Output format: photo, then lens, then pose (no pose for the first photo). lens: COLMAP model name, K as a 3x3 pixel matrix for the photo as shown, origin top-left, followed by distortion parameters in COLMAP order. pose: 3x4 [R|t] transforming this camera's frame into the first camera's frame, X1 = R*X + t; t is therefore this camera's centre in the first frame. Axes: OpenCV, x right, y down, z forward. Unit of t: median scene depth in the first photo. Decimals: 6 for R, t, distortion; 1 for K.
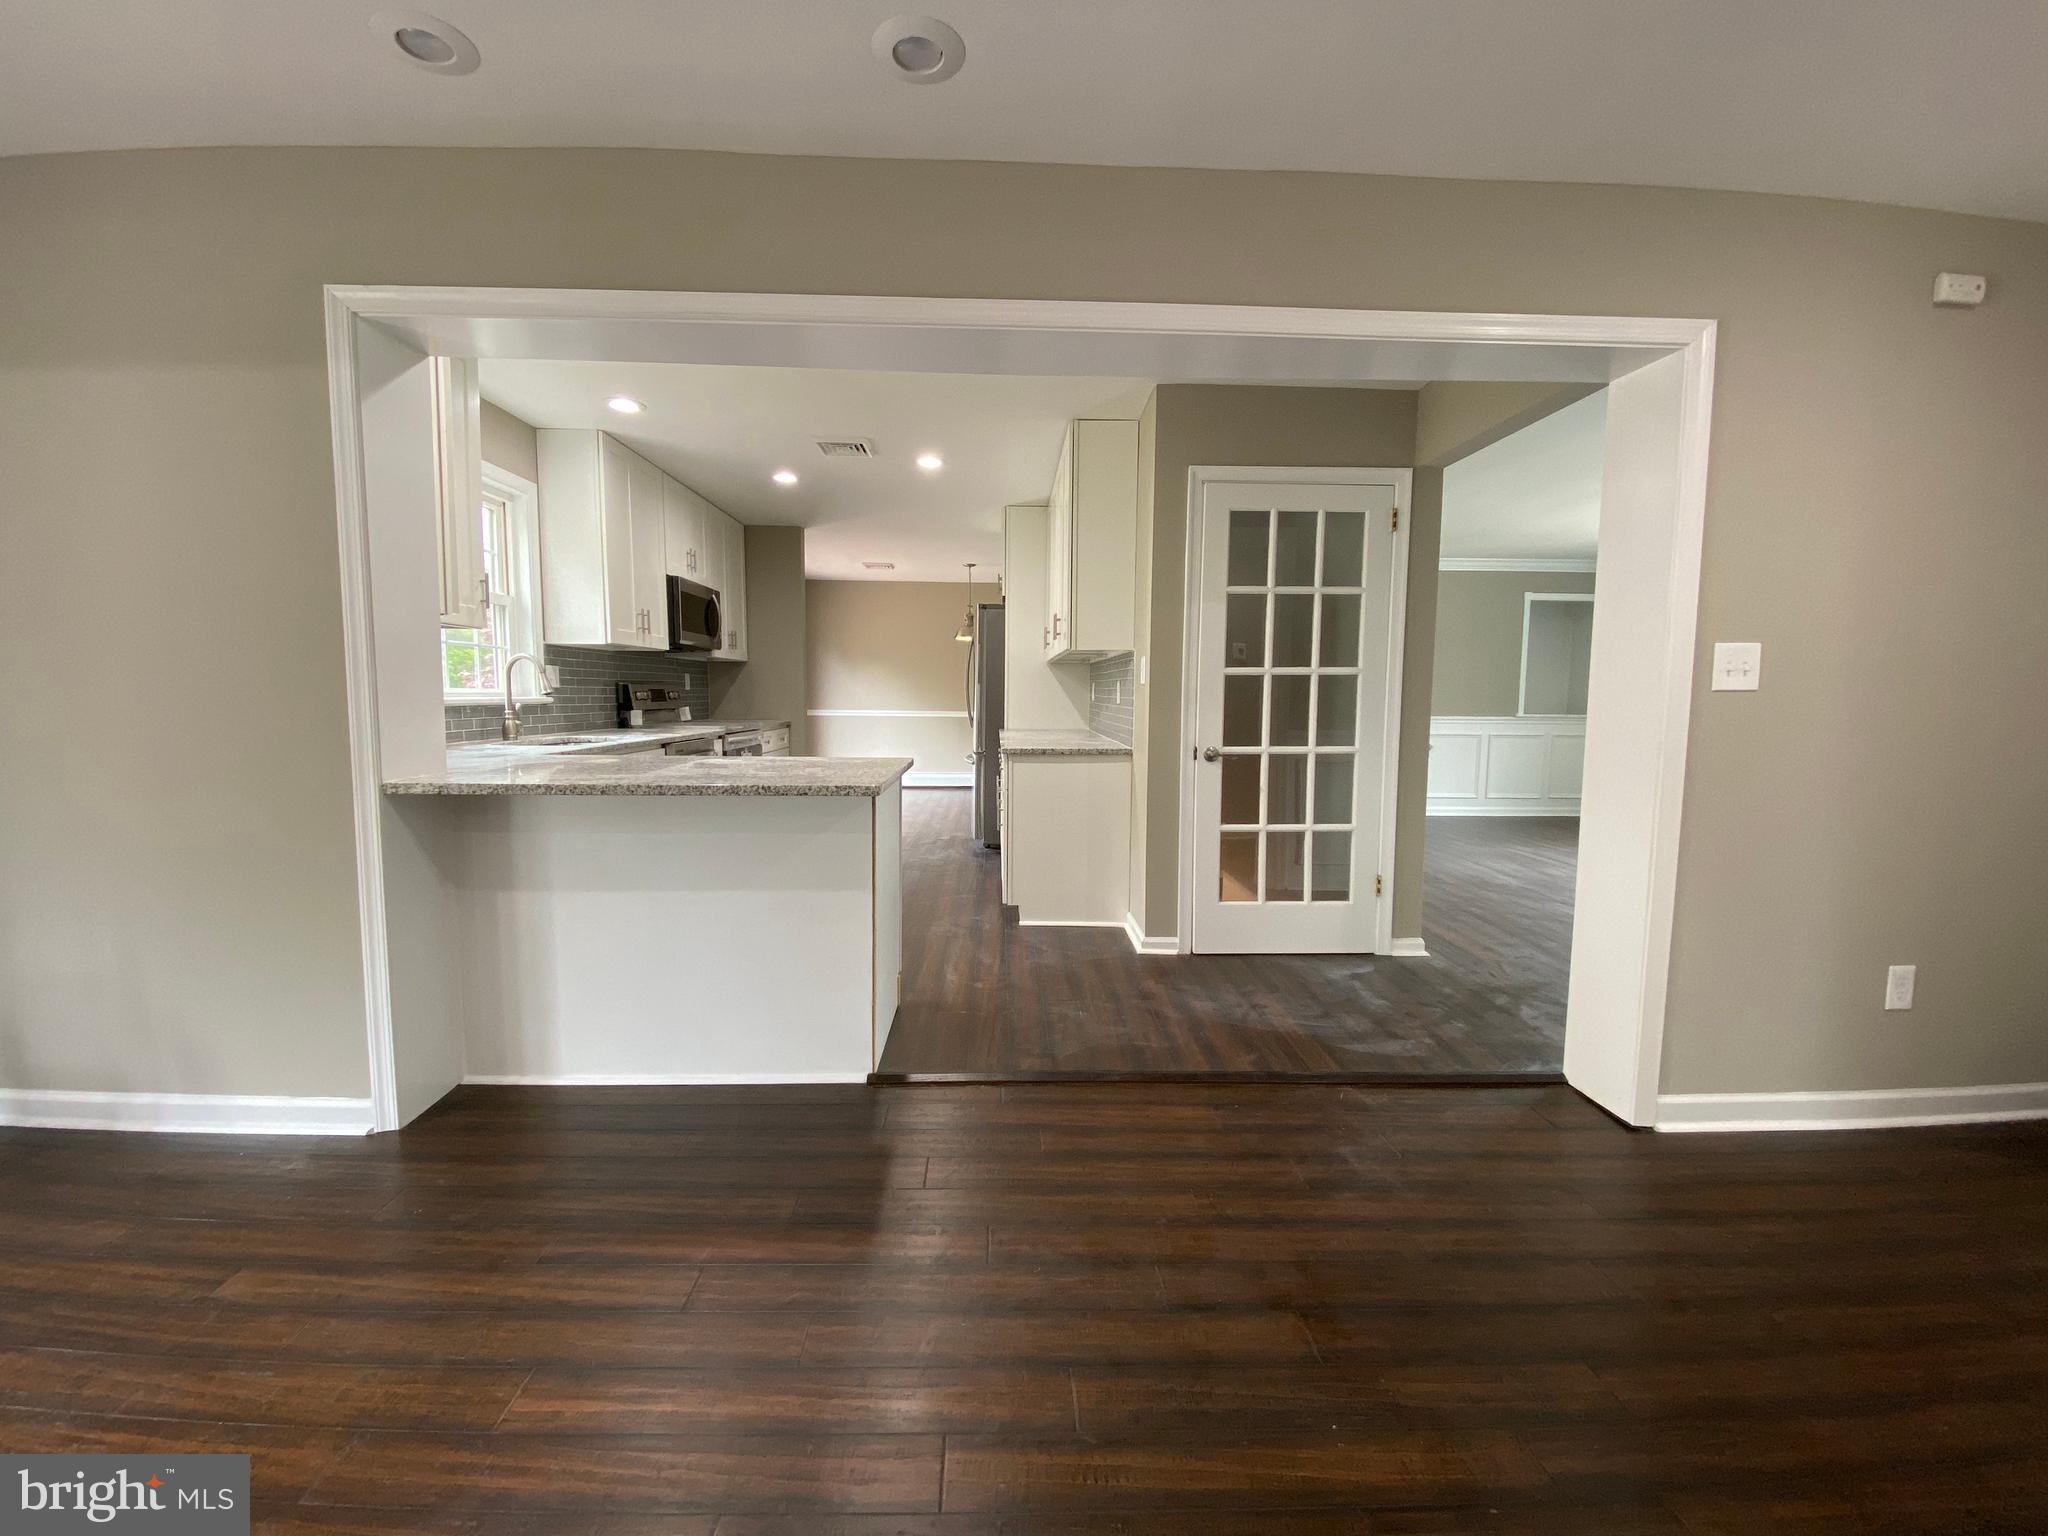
lens RADIAL K [[836.3, 0, 1019.3], [0, 836.3, 762.7], [0, 0, 1]] dist [-0.000902, -0.003724]
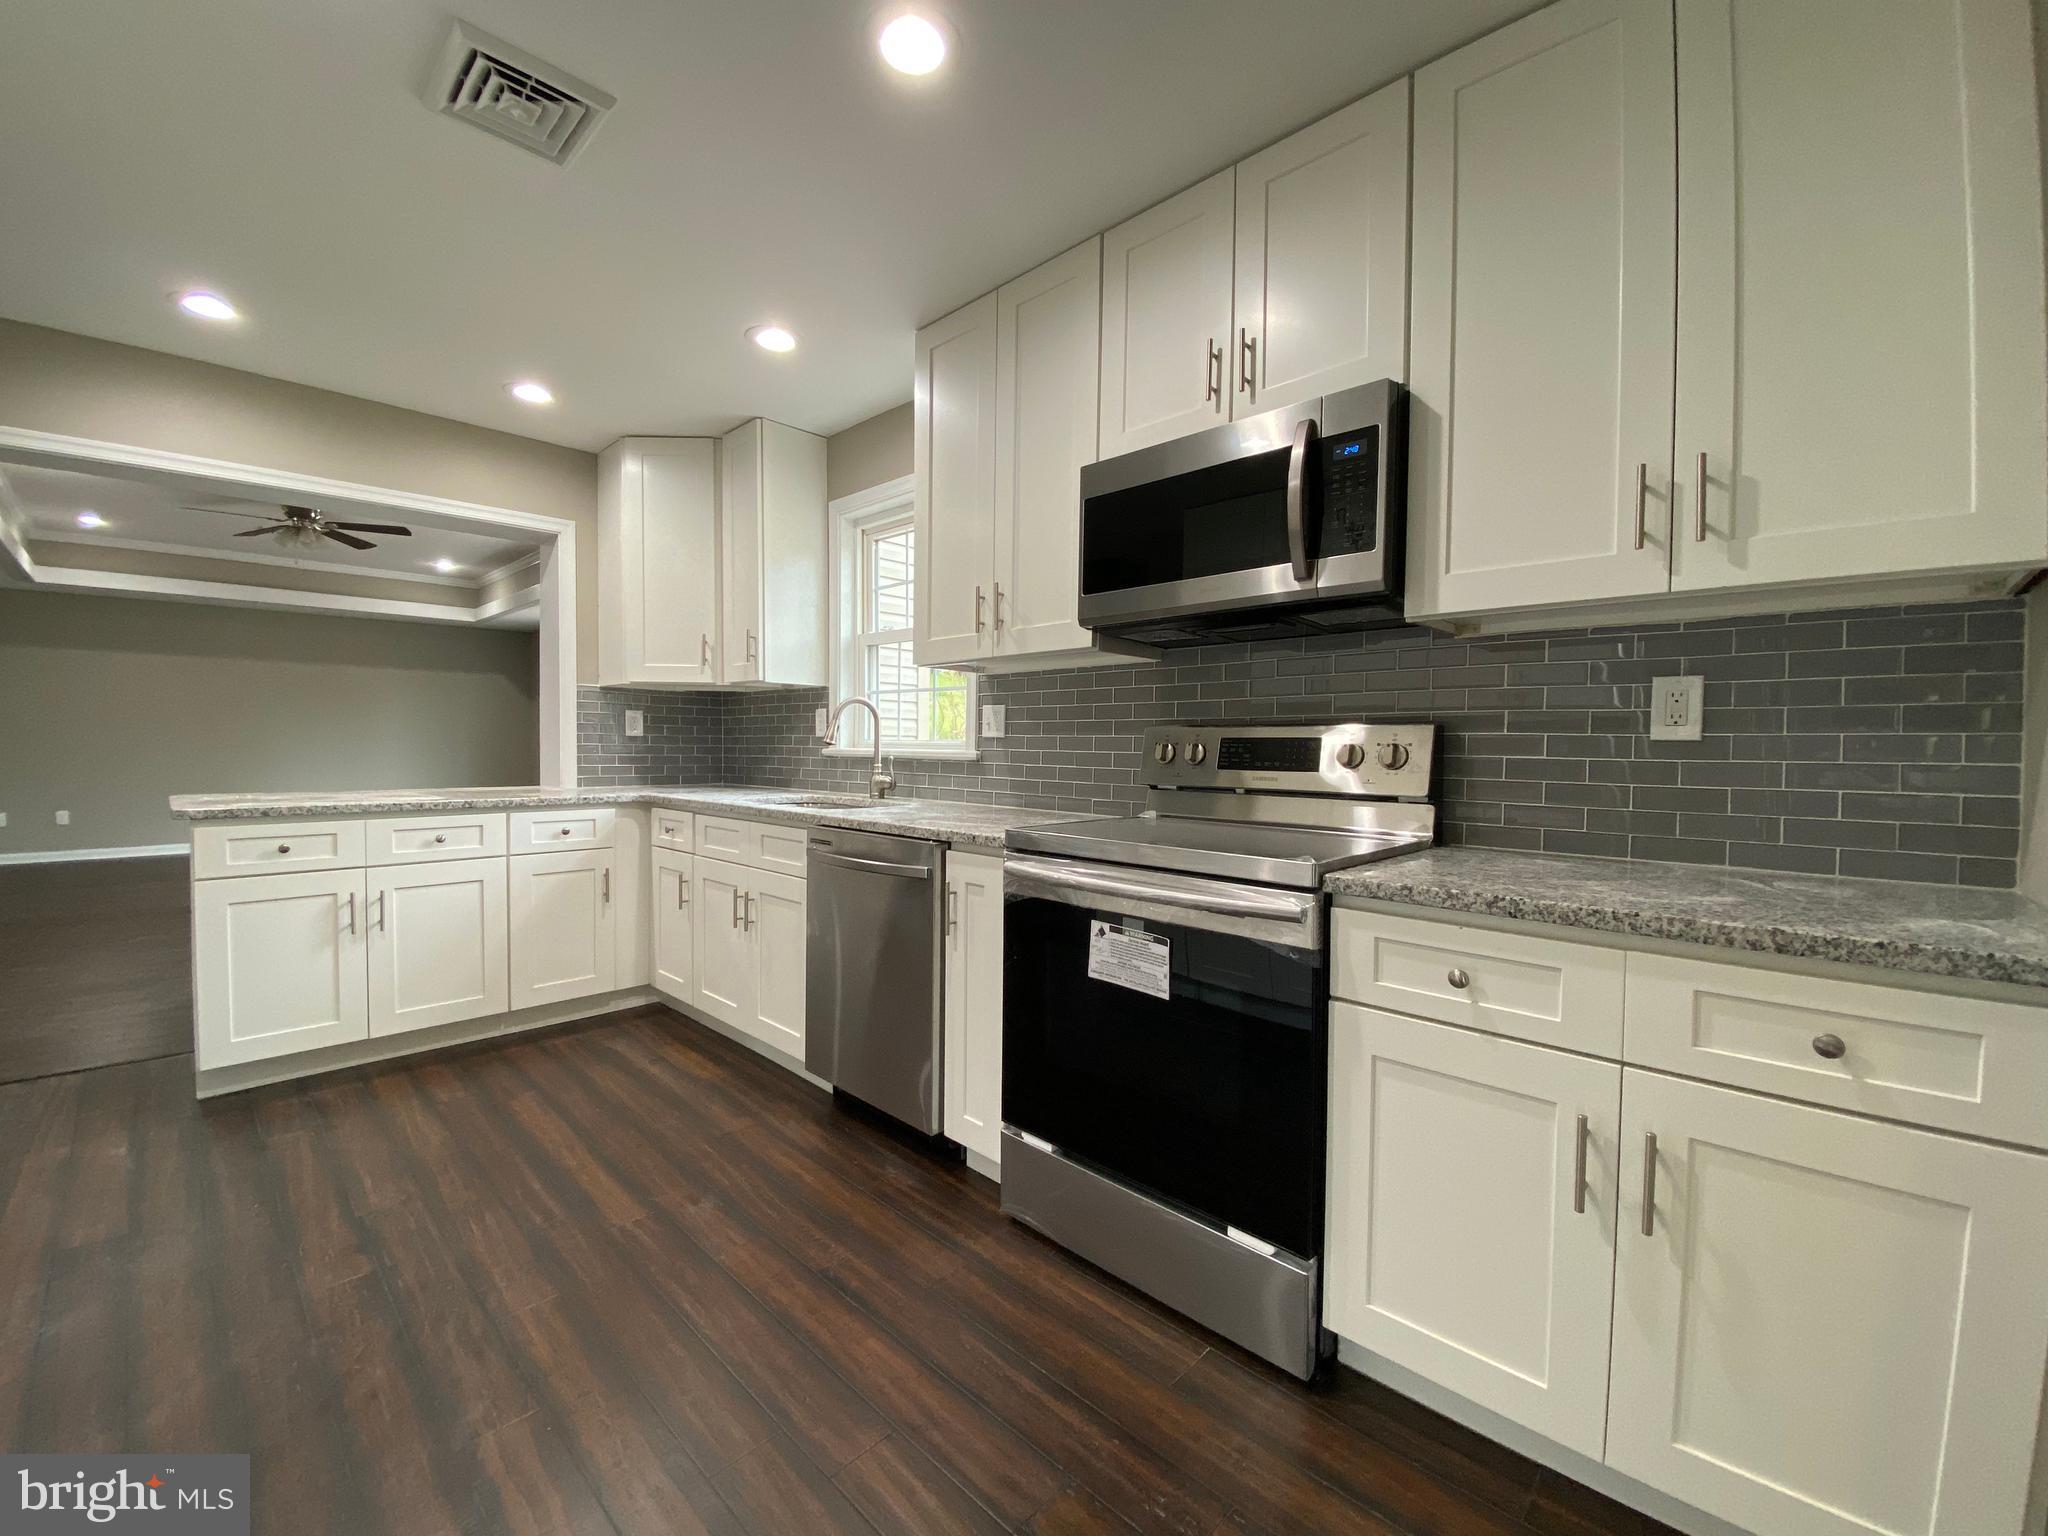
lens RADIAL K [[836.3, 0, 1031.7], [0, 836.3, 766.5], [0, 0, 1]] dist [-0.000902, -0.003724]
pose [[-0.709137, 0.014981, -0.704912, -0.103803], [-0.066585, 0.993883, 0.088107, -0.126060], [0.701920, 0.109417, -0.703802, 1.477199]]
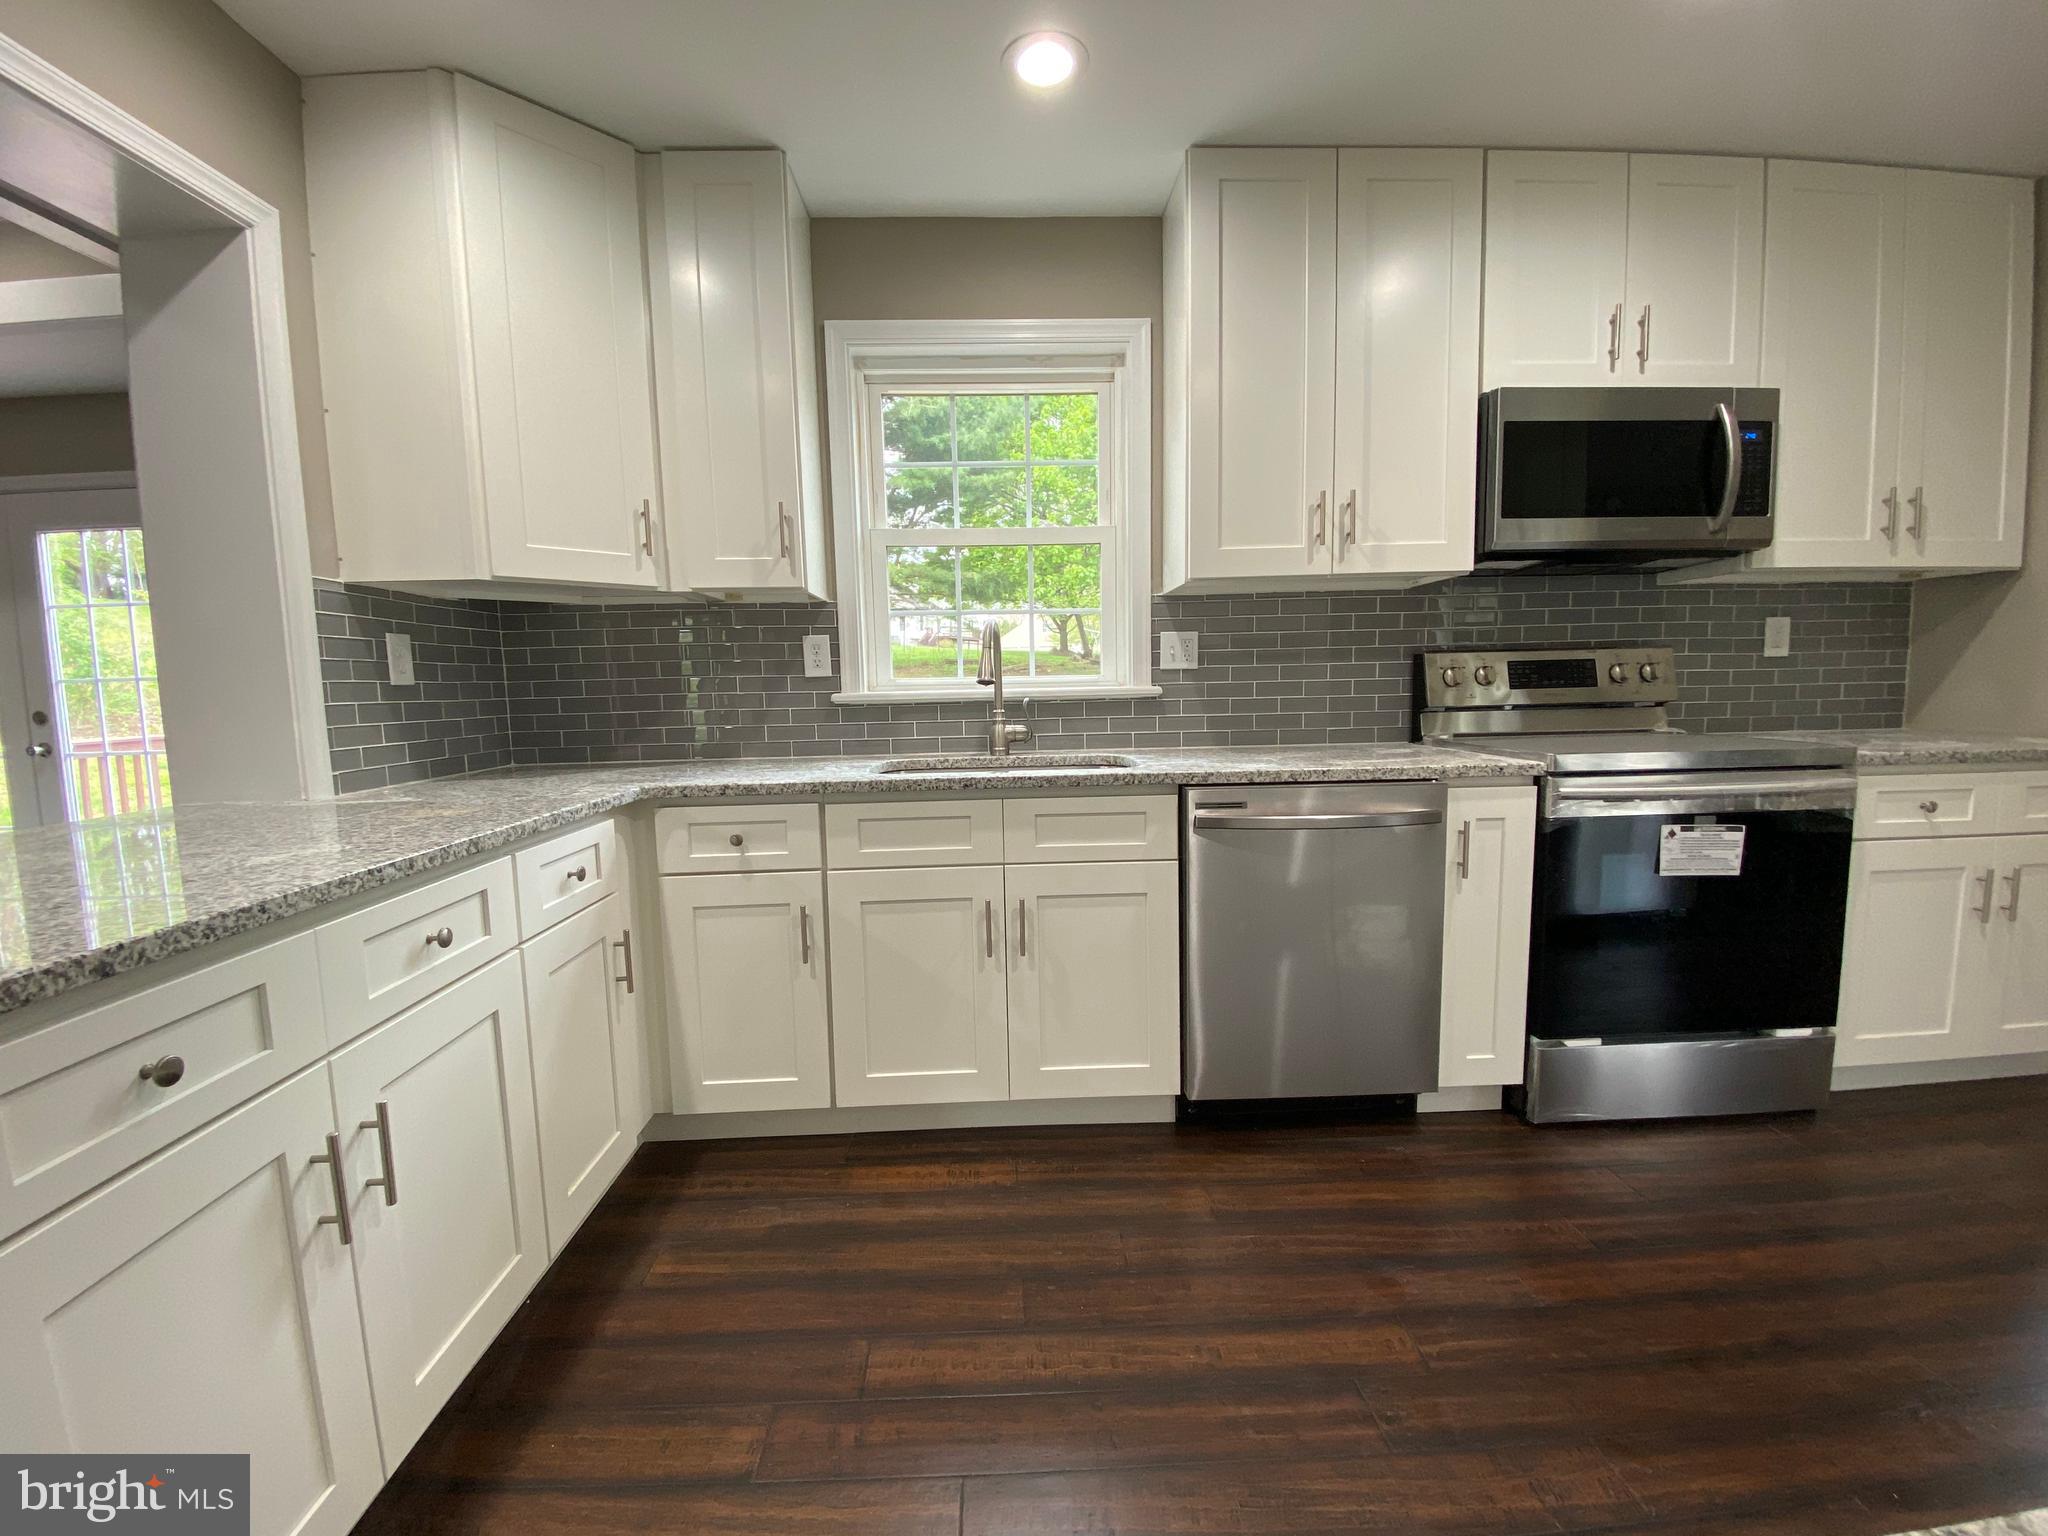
lens RADIAL K [[836.3, 0, 1027.3], [0, 836.3, 767.7], [0, 0, 1]] dist [-0.000902, -0.003724]
pose [[0.013032, 0.108158, -0.994048, 0.029125], [-0.061913, 0.992312, 0.107158, -0.076461], [0.997996, 0.060148, 0.019629, 0.875682]]
